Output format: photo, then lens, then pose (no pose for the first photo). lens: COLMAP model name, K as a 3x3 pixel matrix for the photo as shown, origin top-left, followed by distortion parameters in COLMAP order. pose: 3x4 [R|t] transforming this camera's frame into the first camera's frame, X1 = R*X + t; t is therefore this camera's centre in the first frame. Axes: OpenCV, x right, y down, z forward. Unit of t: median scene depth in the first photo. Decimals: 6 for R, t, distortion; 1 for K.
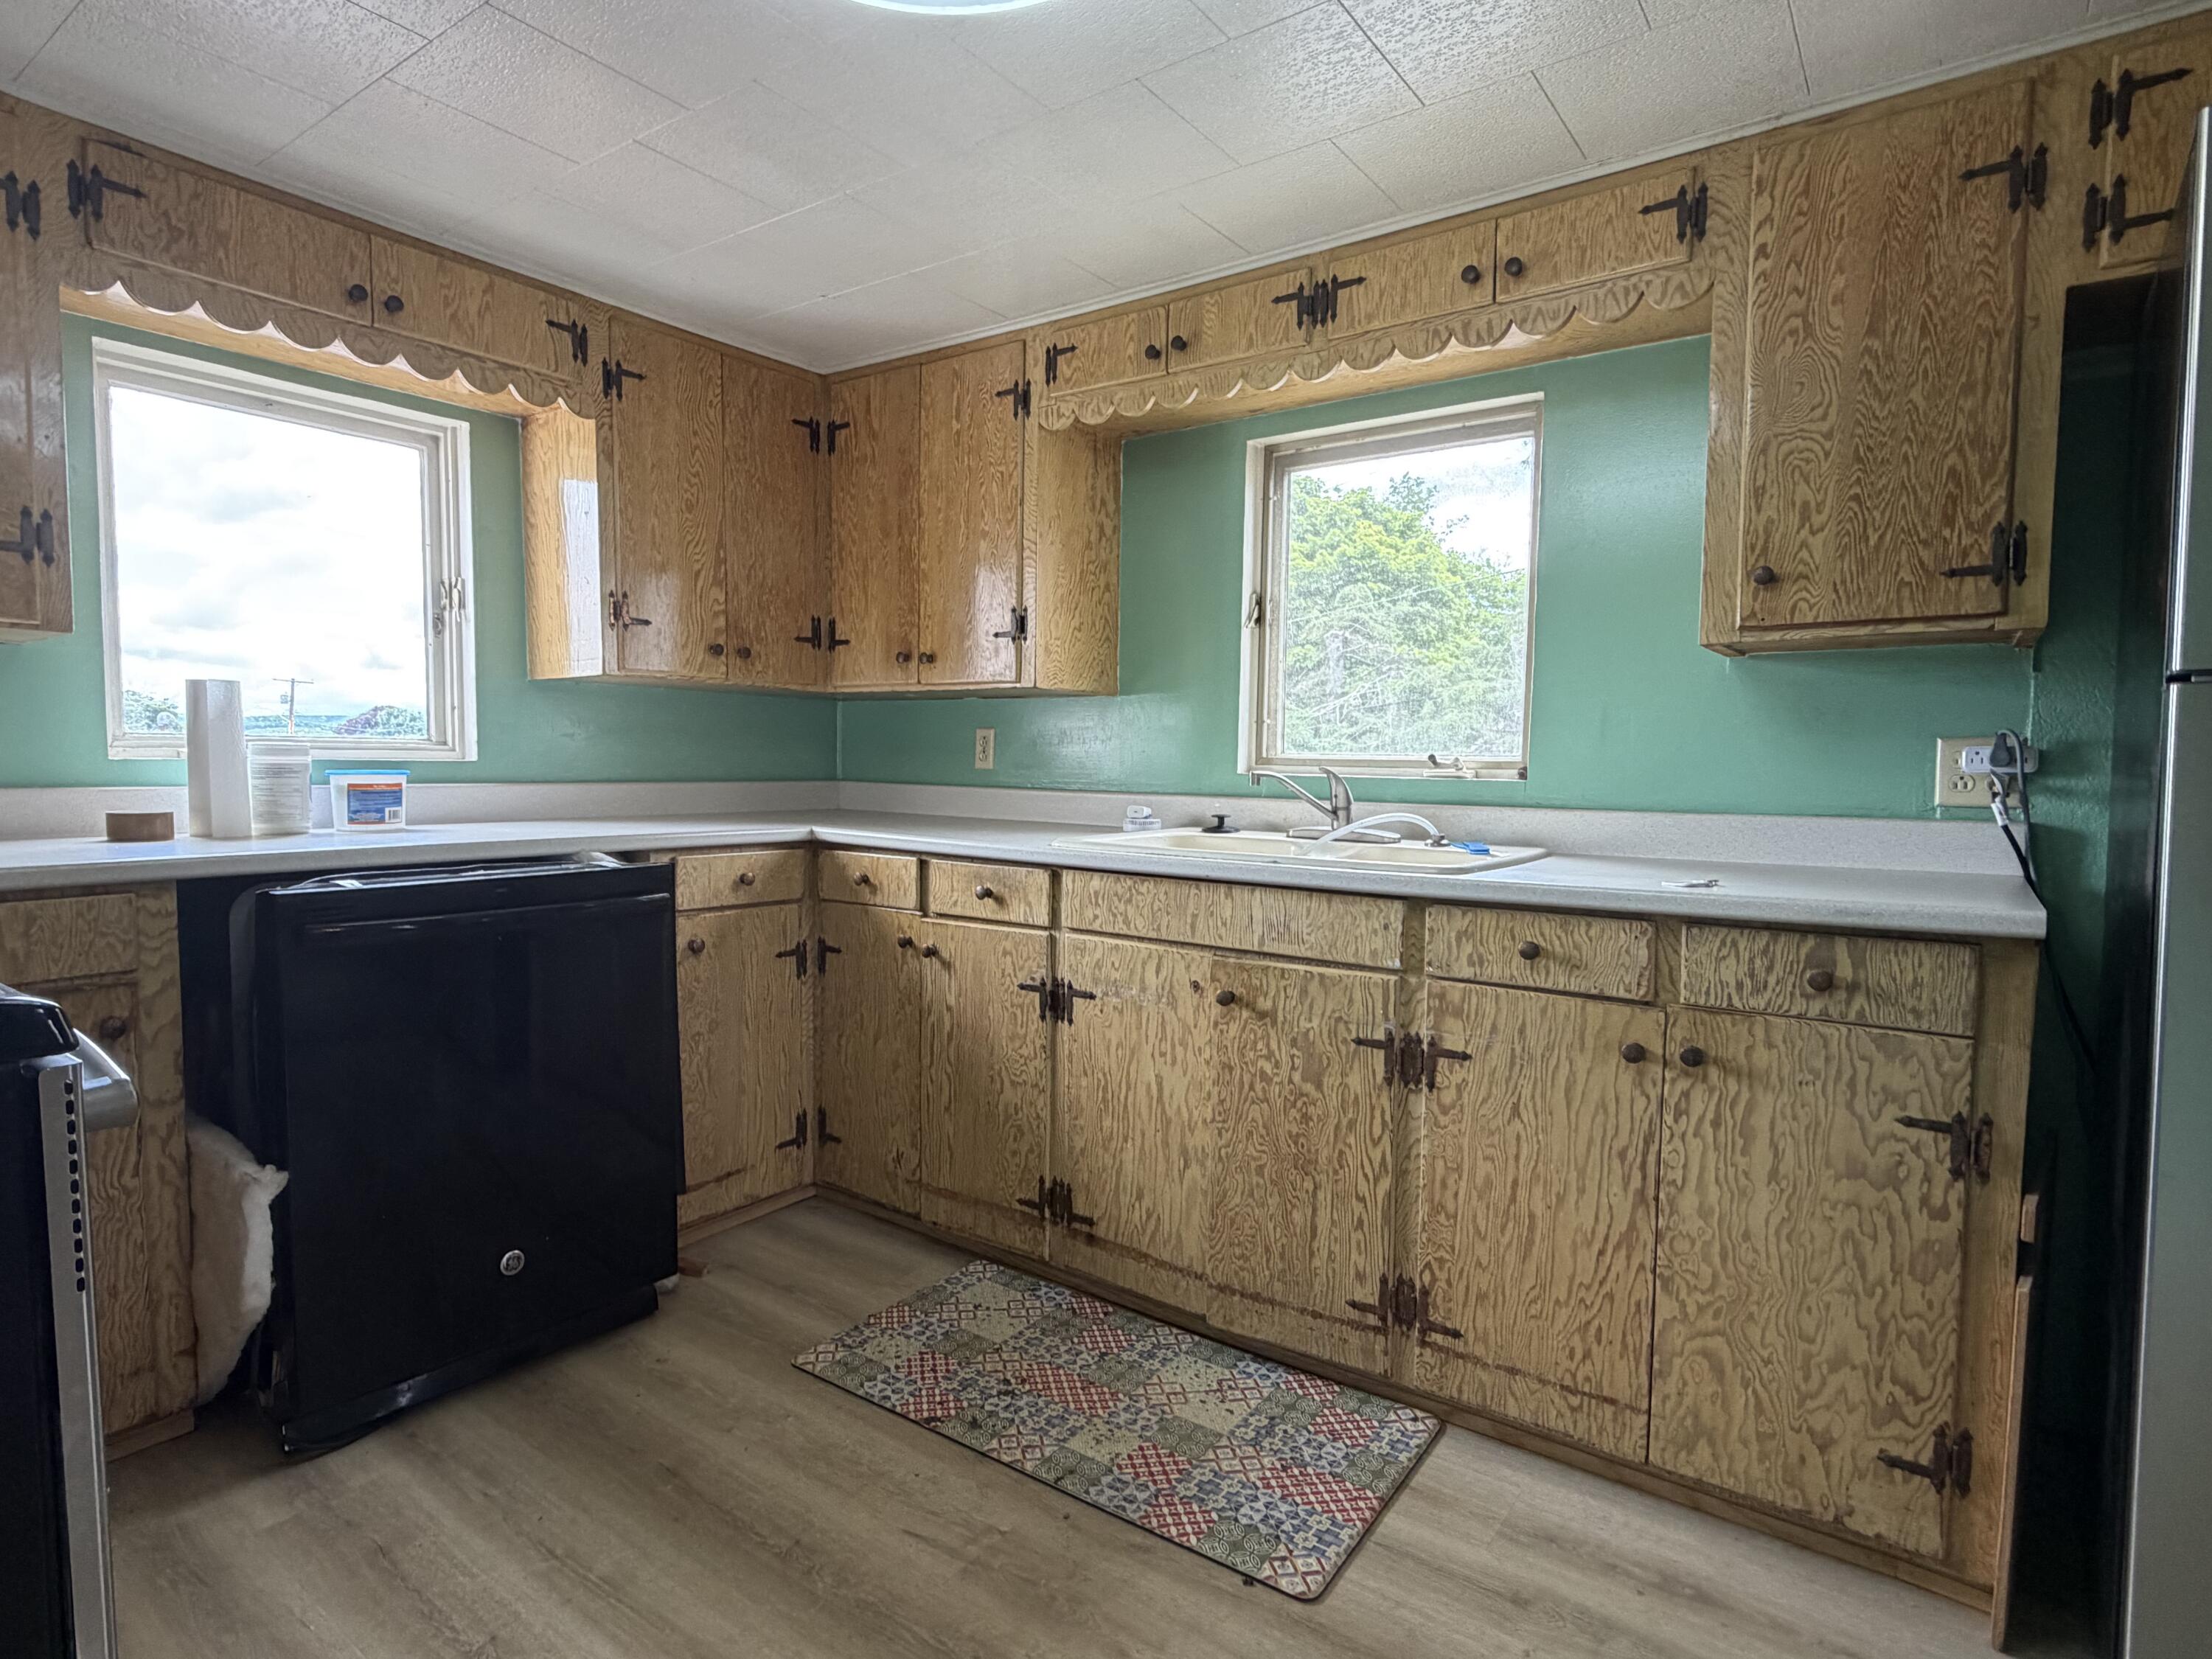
lens RADIAL K [[1153.4, 0, 1085.8], [0, 1153.4, 828.8], [0, 0, 1]] dist [-0.001704, 0.001002]
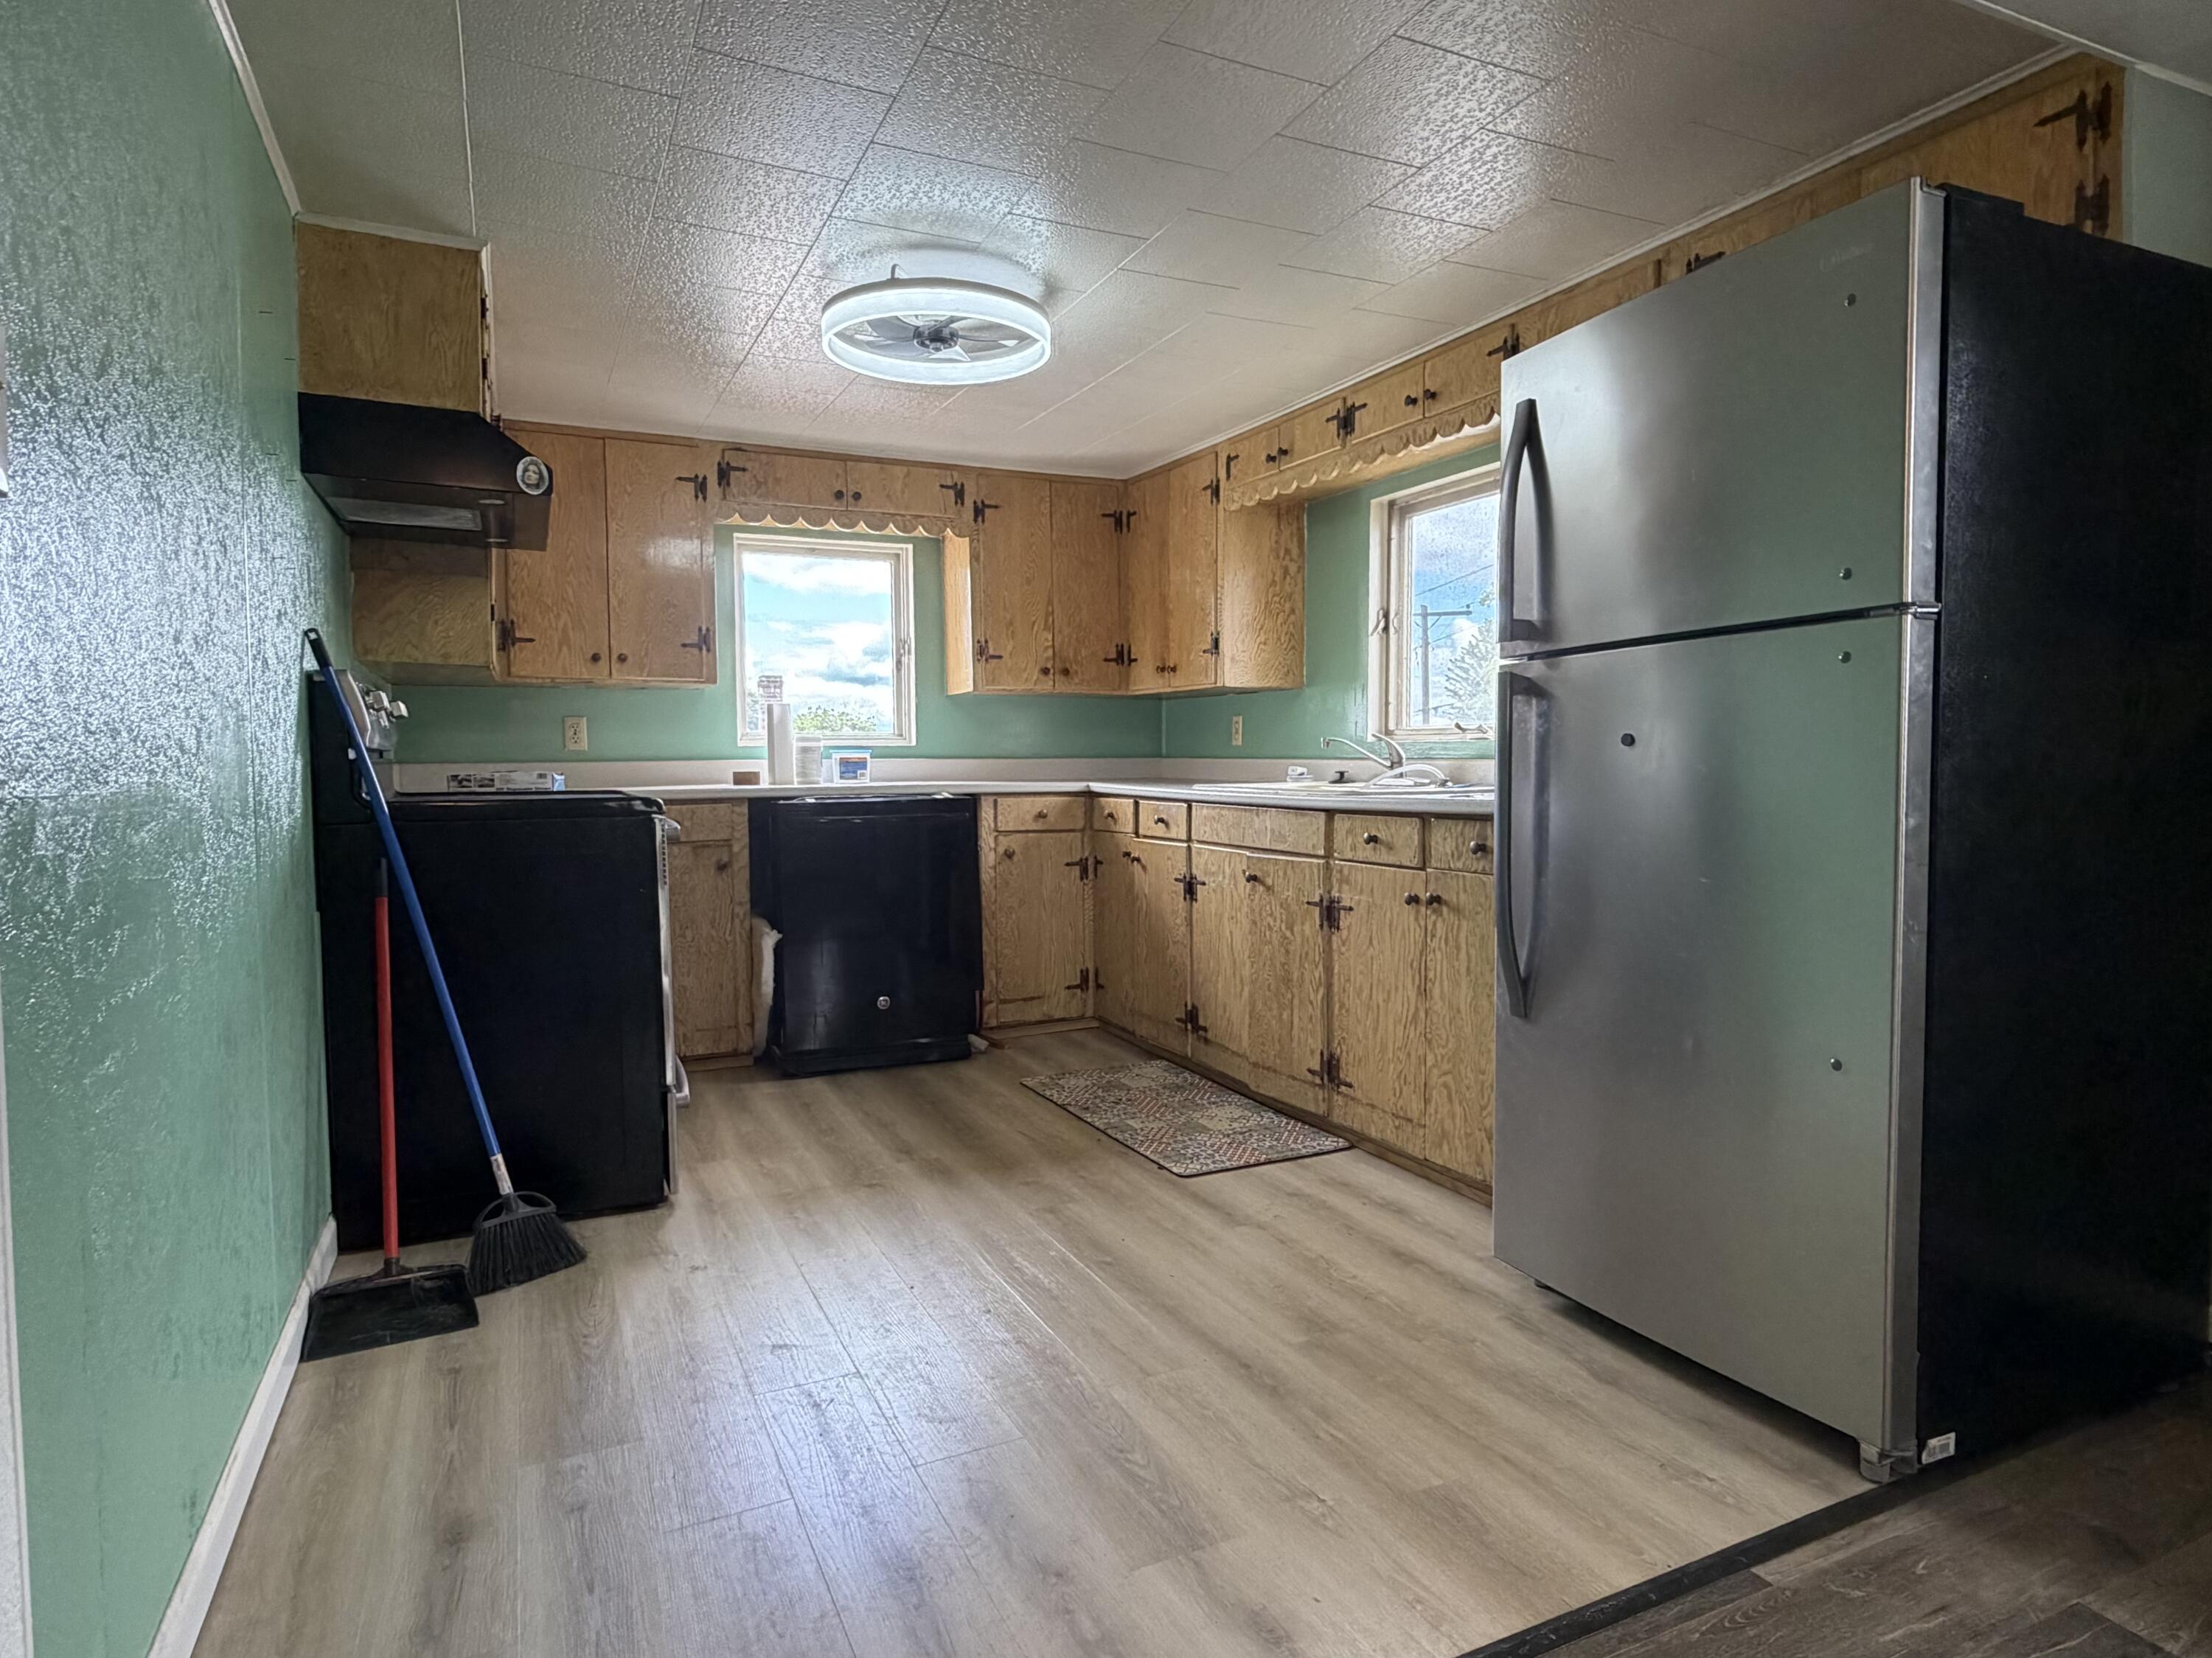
lens RADIAL K [[1245.6, 0, 1095.8], [0, 1245.6, 826.3], [0, 0, 1]] dist [0.000746, -0.001312]
pose [[0.878914, 0.007651, -0.476920, 0.704051], [-0.011681, 0.999917, -0.005487, 0.081491], [0.476838, 0.010394, 0.878930, -0.575341]]
